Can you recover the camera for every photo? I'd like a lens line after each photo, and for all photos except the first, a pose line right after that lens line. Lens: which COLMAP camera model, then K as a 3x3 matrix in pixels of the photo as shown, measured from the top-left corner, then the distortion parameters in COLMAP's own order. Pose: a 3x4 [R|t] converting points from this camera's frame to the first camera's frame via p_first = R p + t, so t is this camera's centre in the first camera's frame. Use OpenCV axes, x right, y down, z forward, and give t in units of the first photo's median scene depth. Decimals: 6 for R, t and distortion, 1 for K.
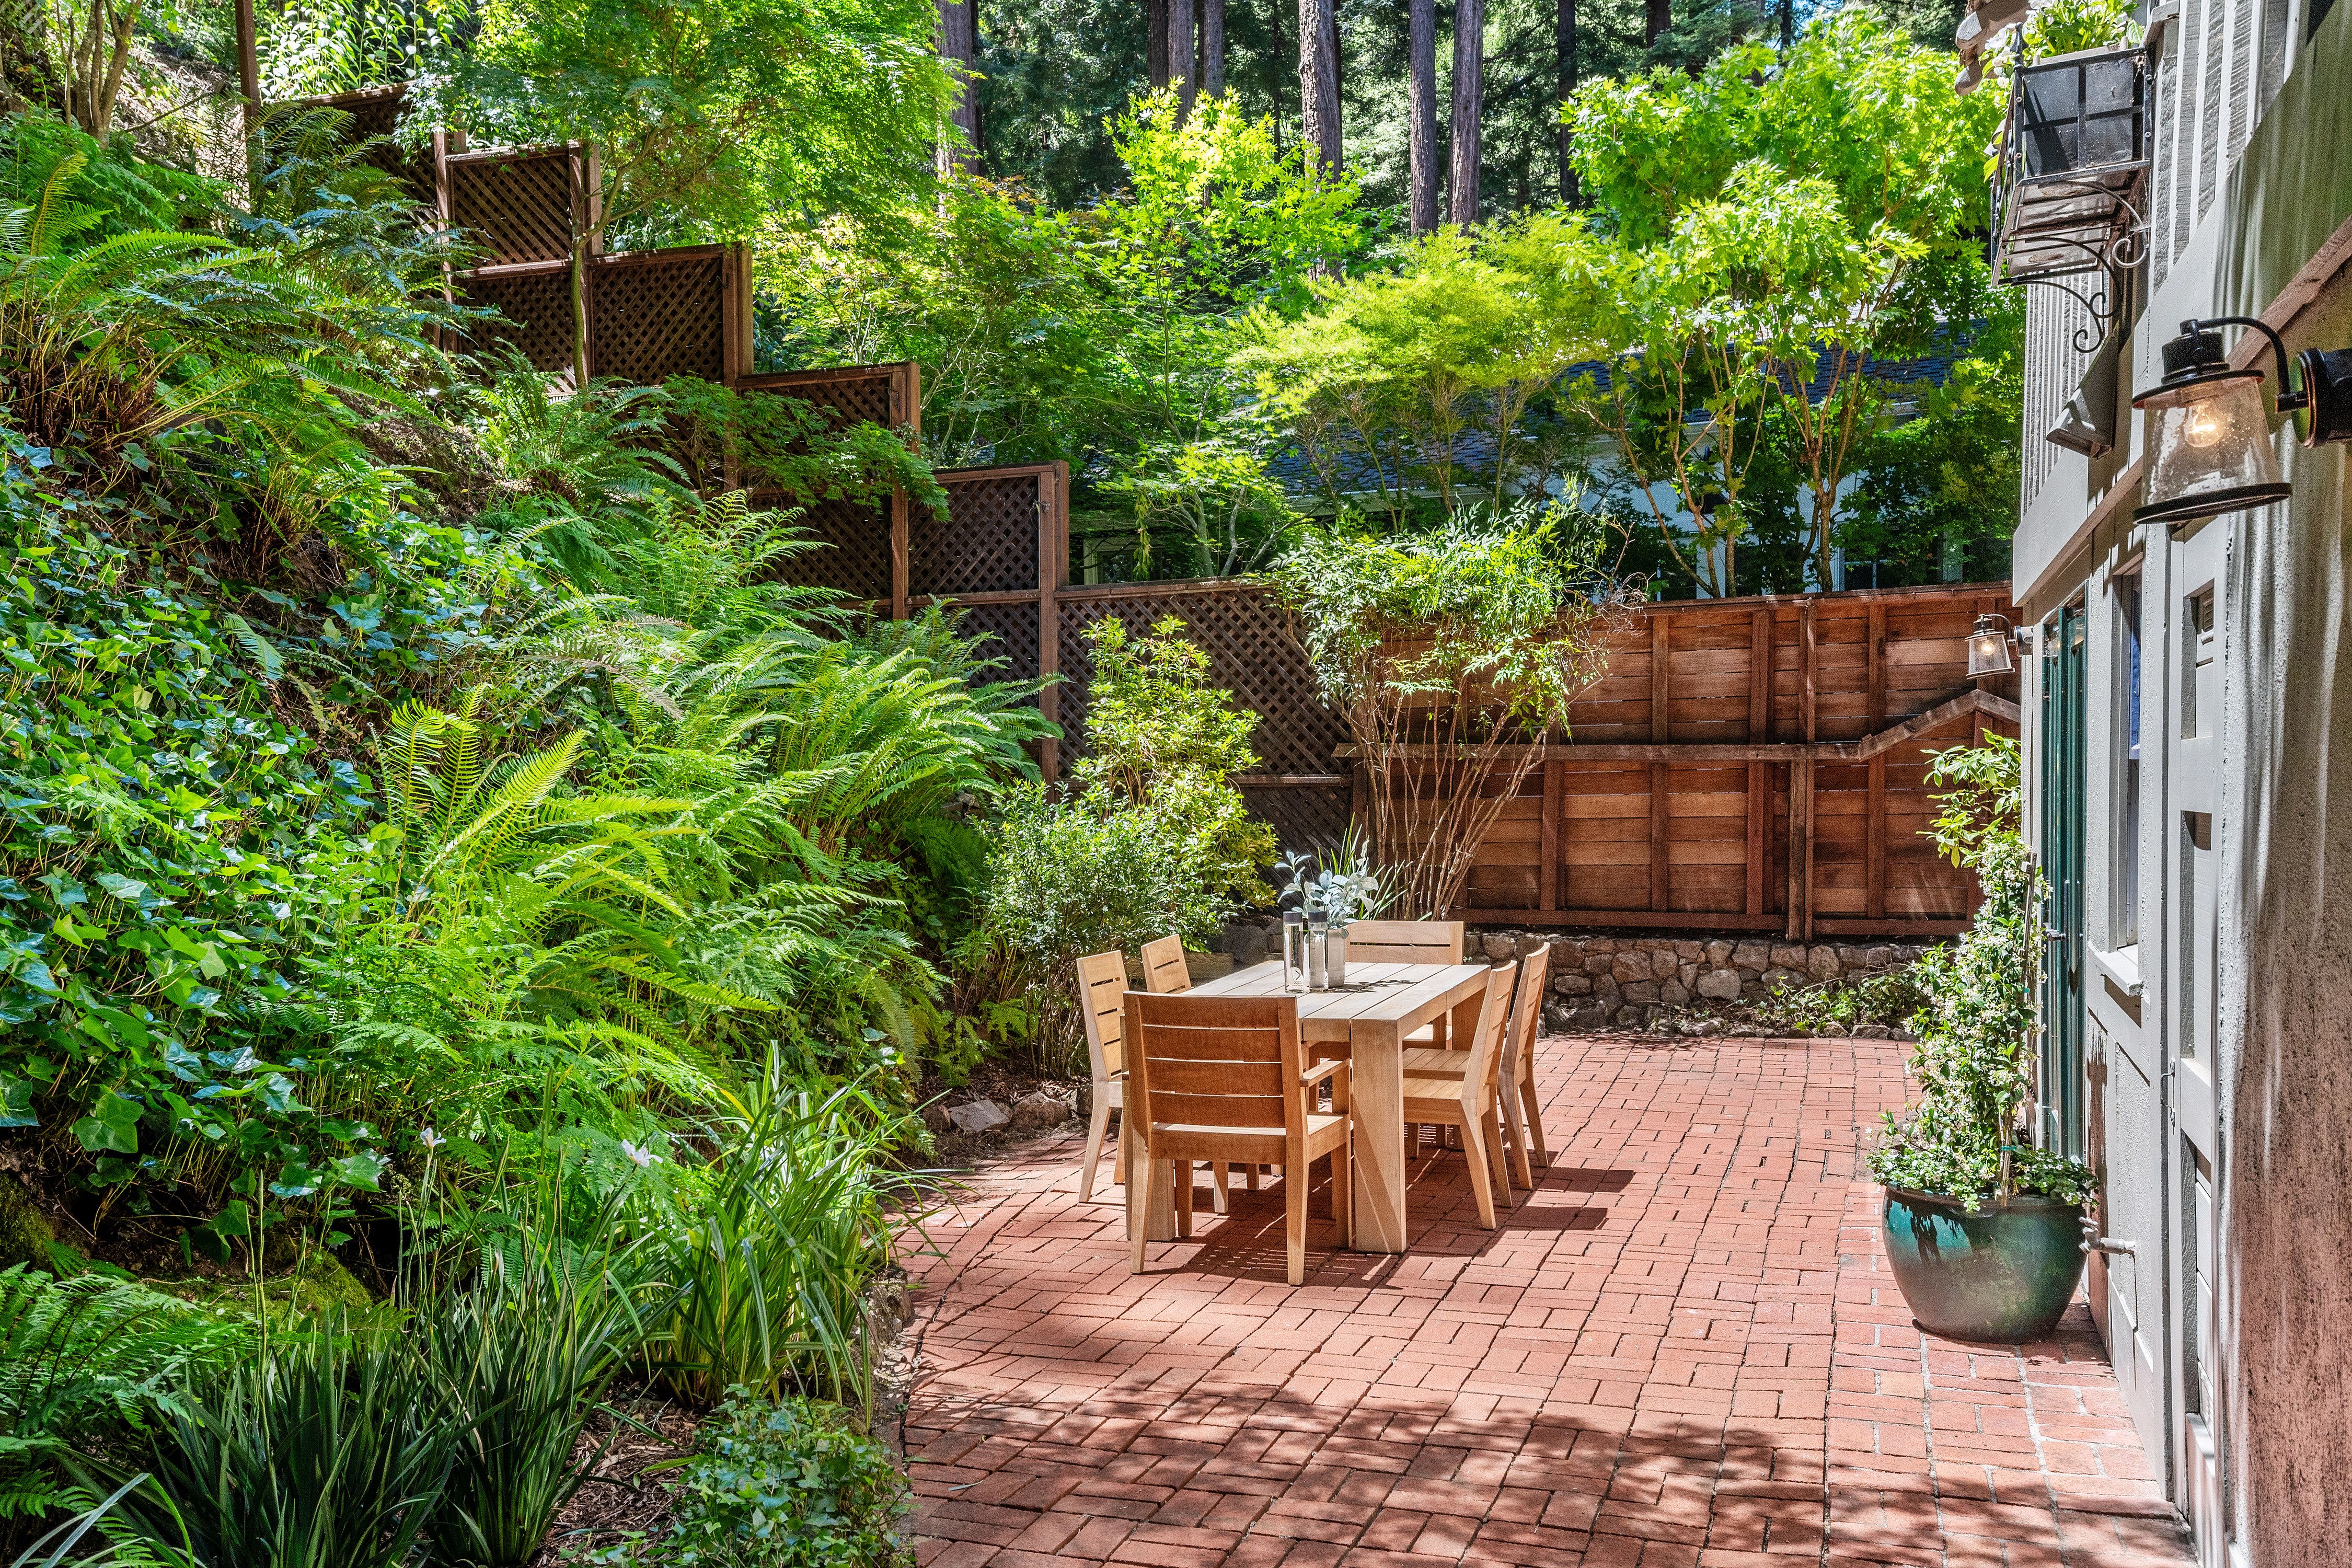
lens RADIAL K [[2041.5, 0, 1167.4], [0, 2041.5, 885.3], [0, 0, 1]] dist [0.085842, 0.114828]
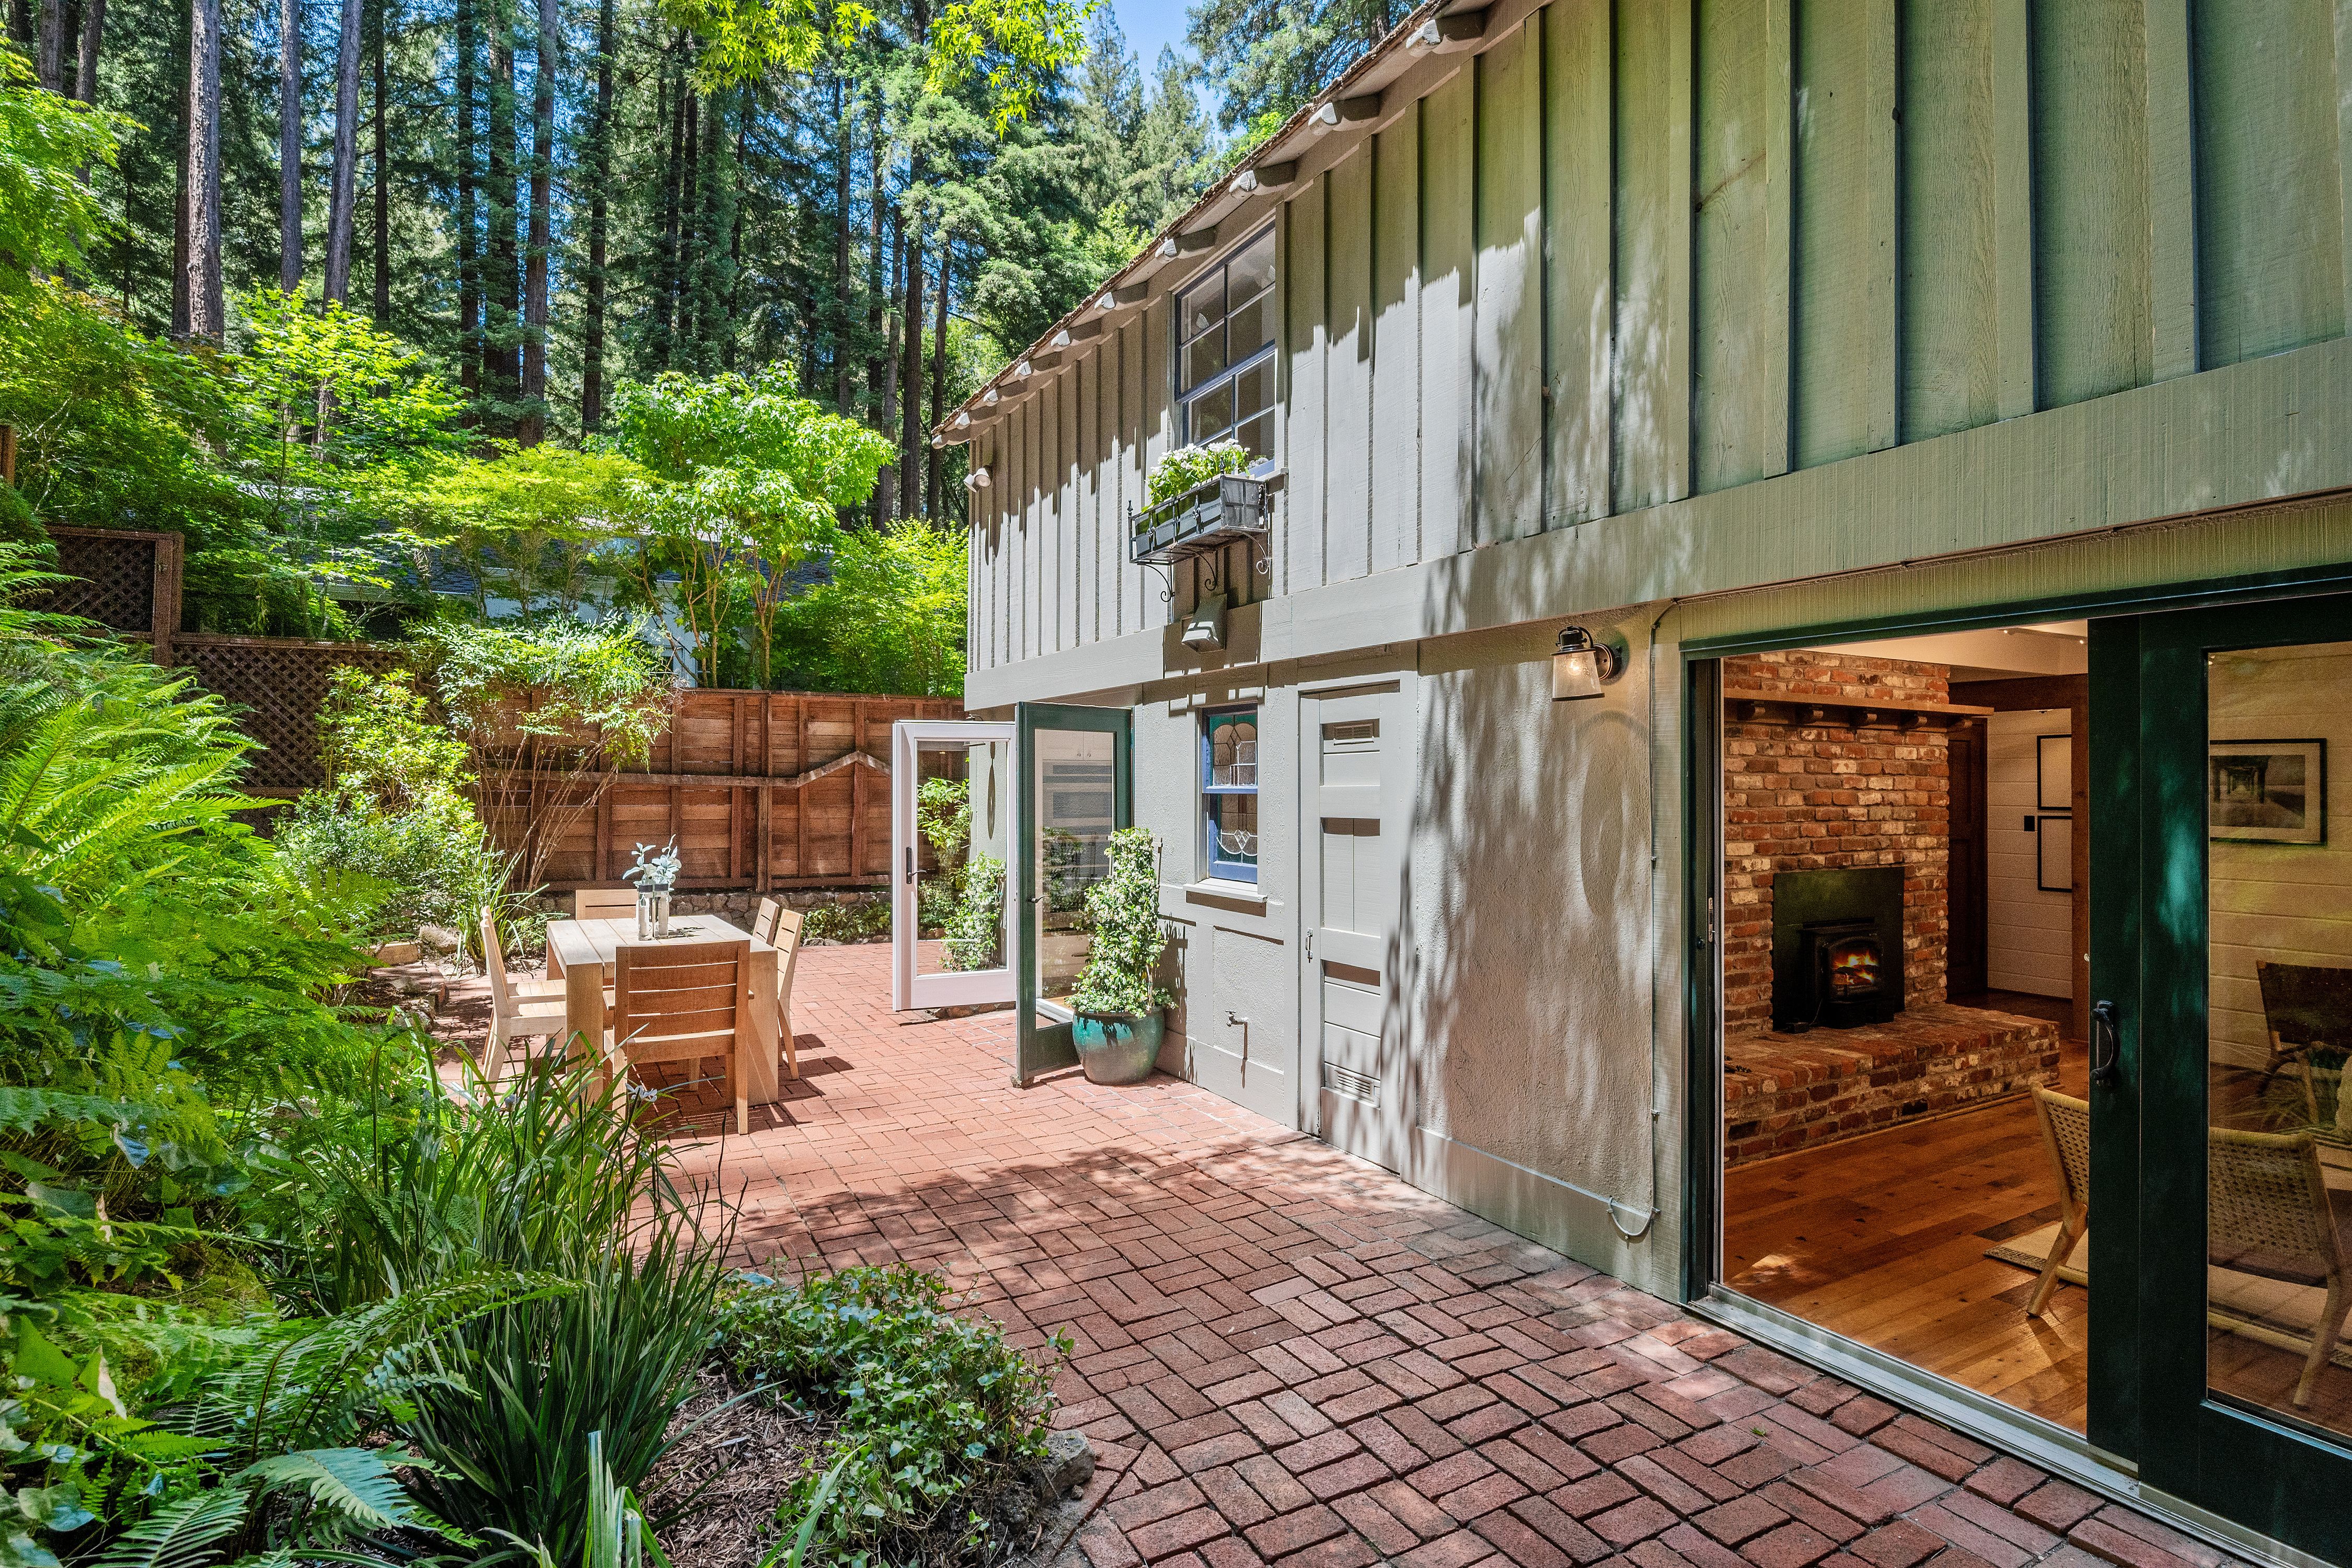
lens RADIAL K [[1171.5, 0, 1190.0], [0, 1171.5, 776.8], [0, 0, 1]] dist [-0.001395, -0.000242]
pose [[0.660345, 0.027044, 0.750475, -0.250930], [0.025286, 0.997984, -0.058212, -0.004082], [-0.750536, 0.057416, 0.658330, 0.121859]]
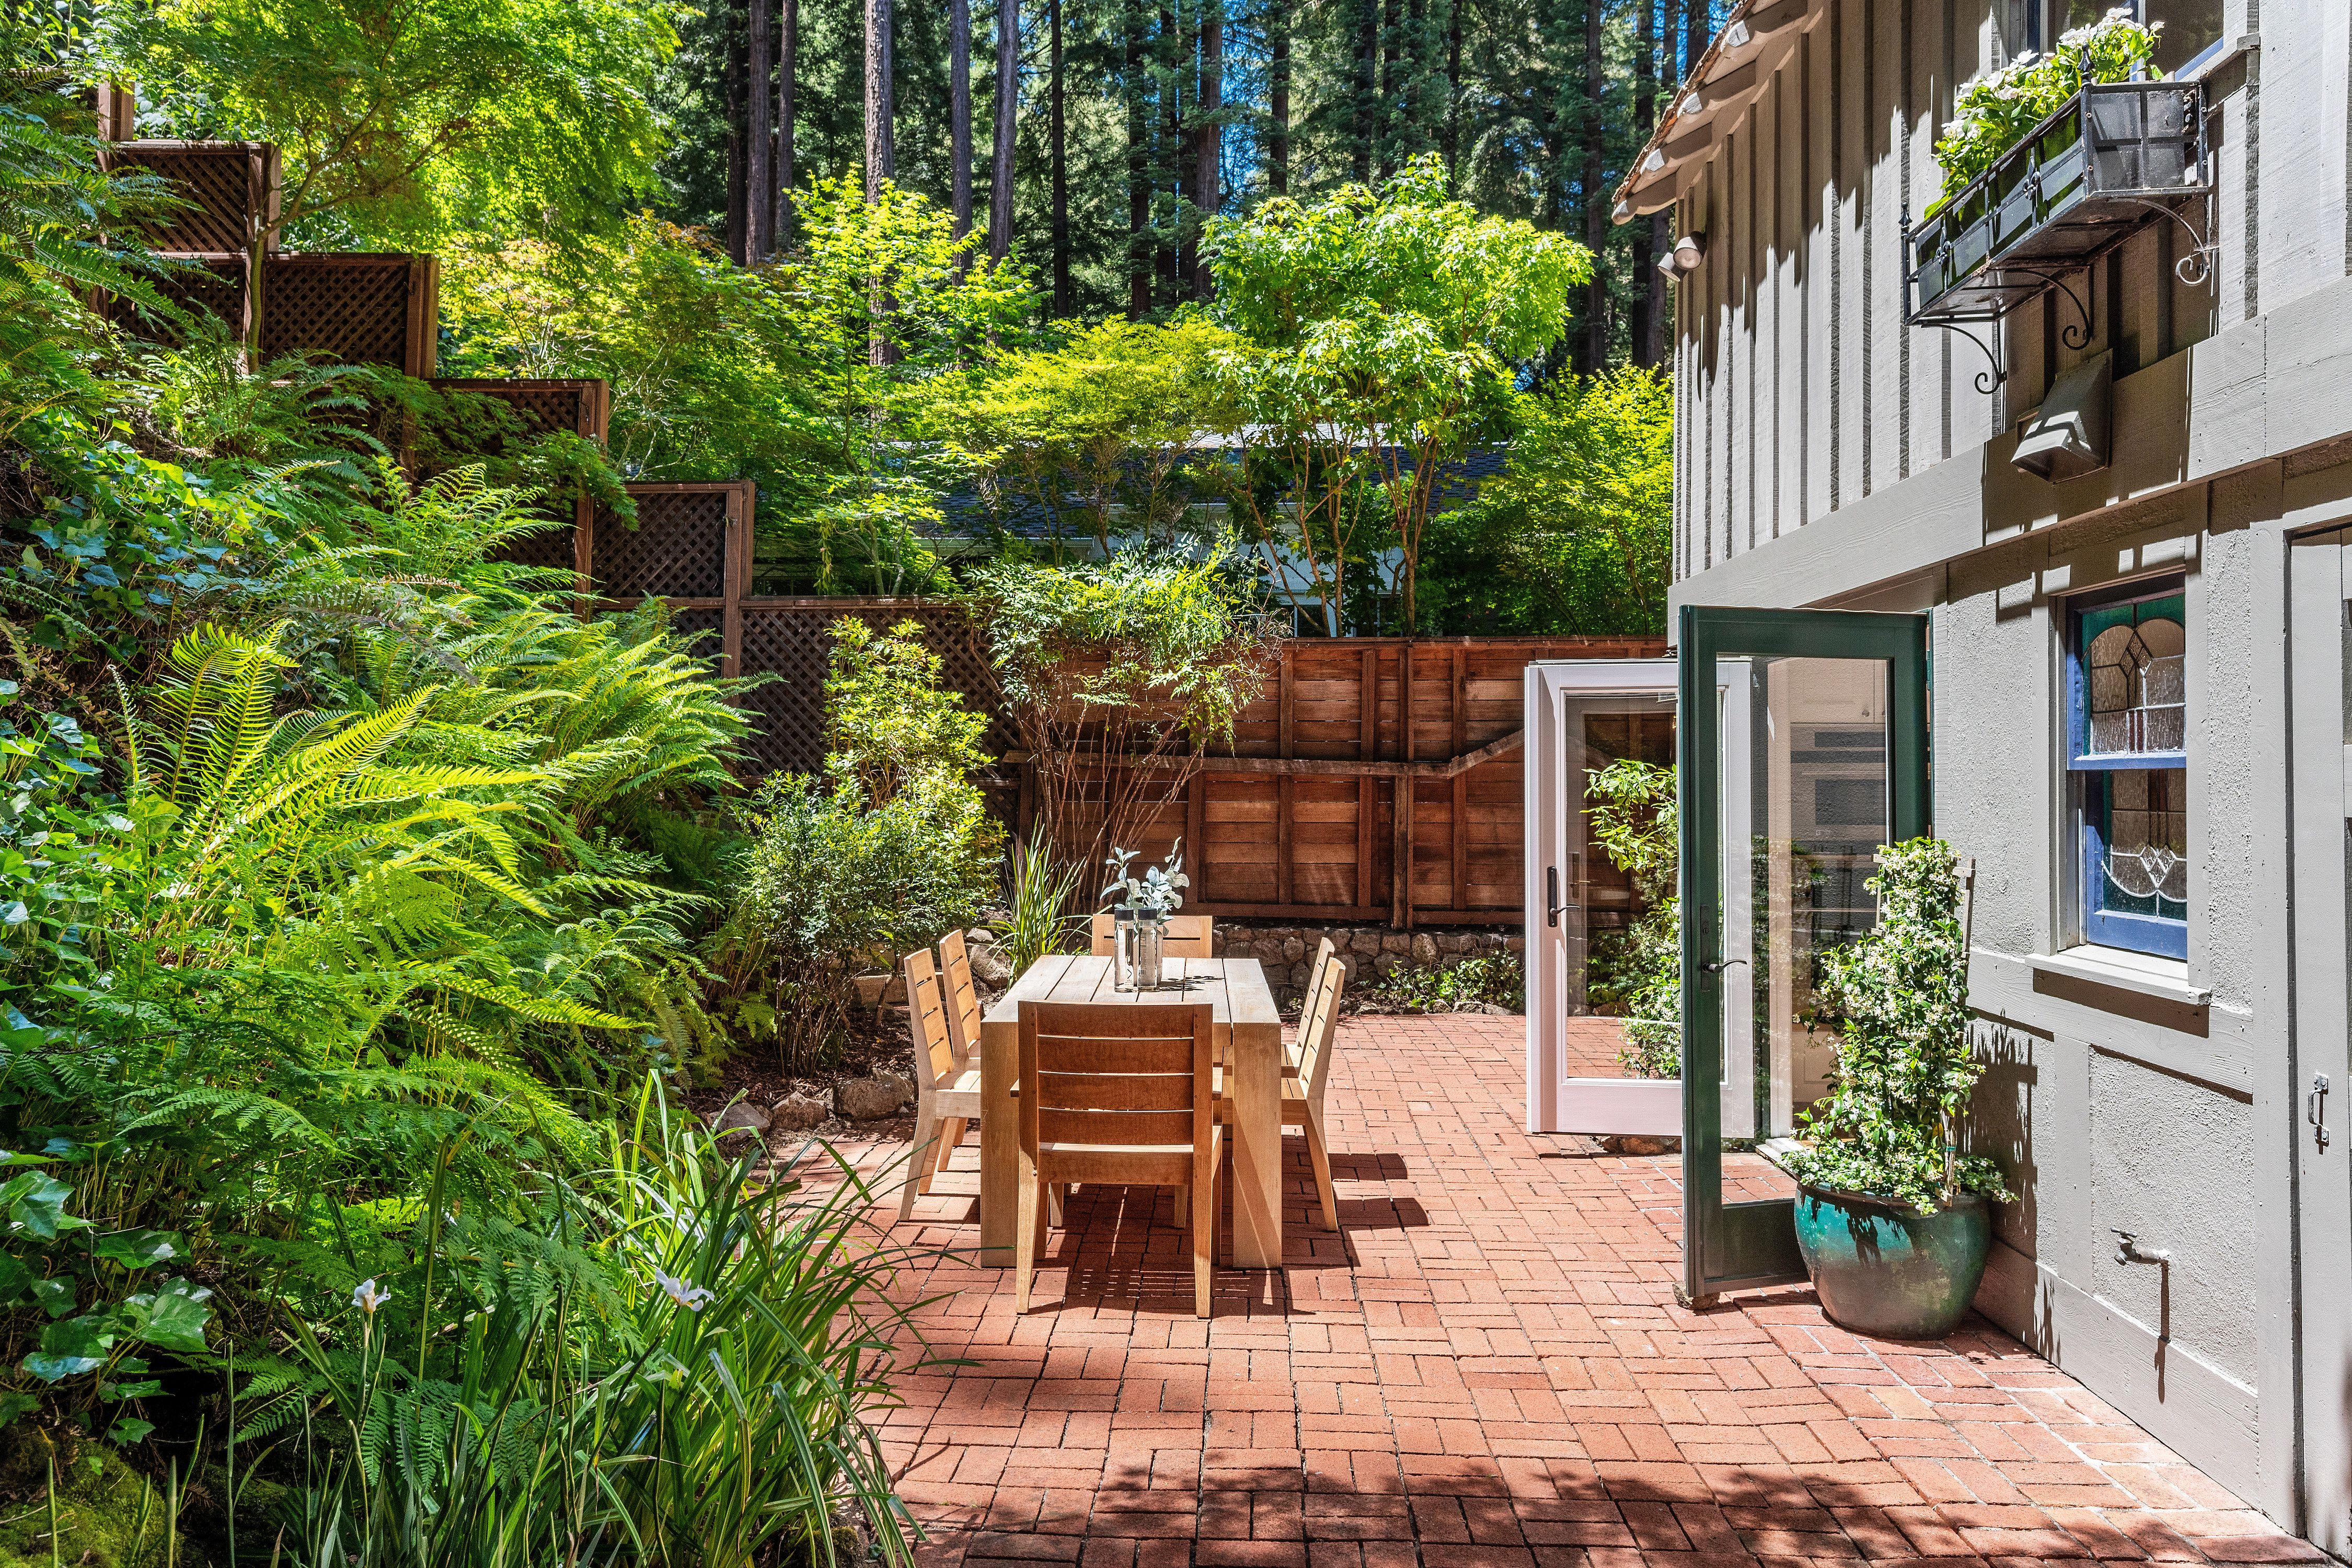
lens RADIAL K [[1626.1, 0, 1171.9], [0, 1626.1, 761.2], [0, 0, 1]] dist [0.016398, 0.008105]
pose [[0.957994, 0.027892, 0.285430, -0.113708], [-0.007501, 0.997356, -0.072285, -0.001152], [-0.286691, 0.067108, 0.955670, 0.191987]]
